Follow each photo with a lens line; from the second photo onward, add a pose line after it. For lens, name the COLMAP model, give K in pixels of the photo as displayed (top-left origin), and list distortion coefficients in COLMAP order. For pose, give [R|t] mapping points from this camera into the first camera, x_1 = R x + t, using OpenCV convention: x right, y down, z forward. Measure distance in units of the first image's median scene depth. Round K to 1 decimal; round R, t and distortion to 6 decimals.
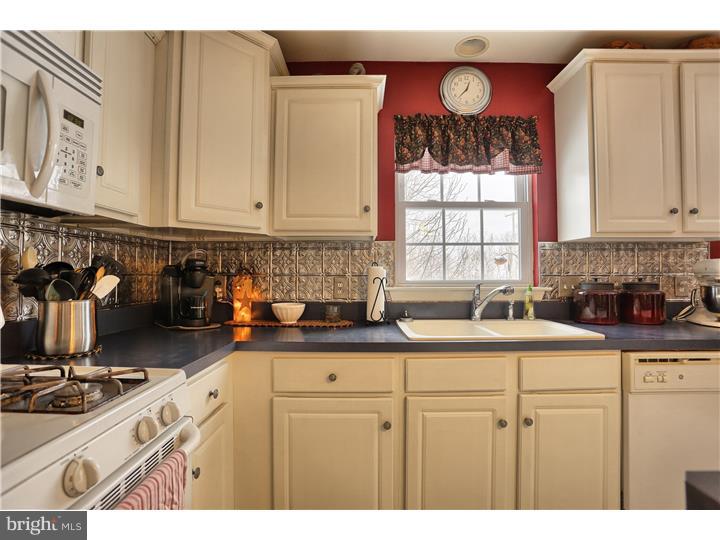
lens RADIAL K [[351.2, 0, 361.6], [0, 351.2, 267.0], [0, 0, 1]] dist [-0.060305, 0.025946]
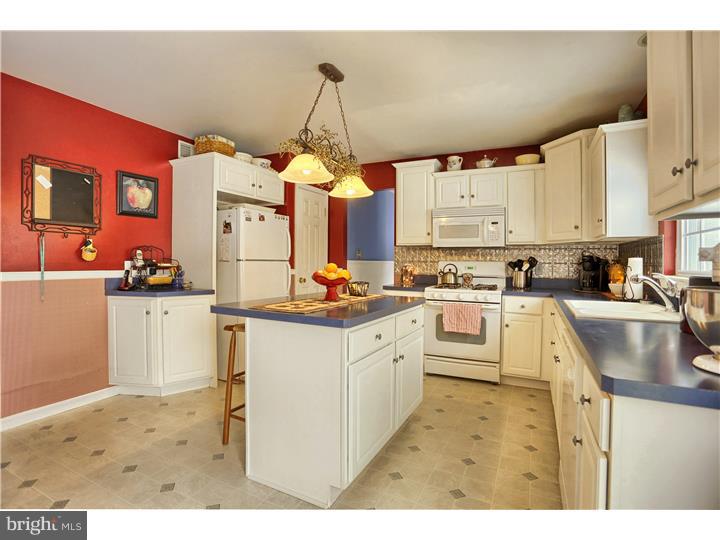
lens RADIAL K [[363.2, 0, 360.0], [0, 363.2, 270.0], [0, 0, 1]] dist [-0.182385, 0.120937]
pose [[-0.434321, 0.017534, -0.900588, 1.529106], [0.012820, 0.999830, 0.013284, 0.013065], [0.900667, -0.005777, -0.434472, 0.595947]]
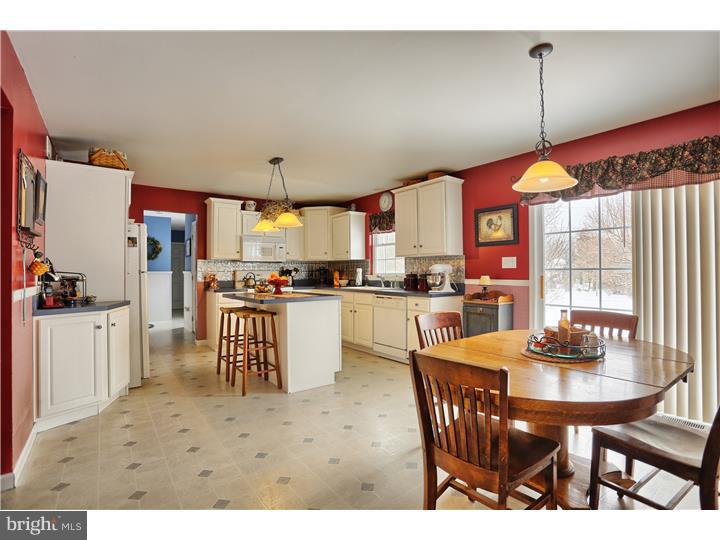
lens RADIAL K [[351.2, 0, 361.6], [0, 351.2, 267.0], [0, 0, 1]] dist [-0.060305, 0.025946]
pose [[0.611719, -0.011403, -0.790993, 2.384599], [0.021870, 0.999758, 0.002501, -0.020328], [0.790773, -0.018829, 0.611820, -0.835213]]
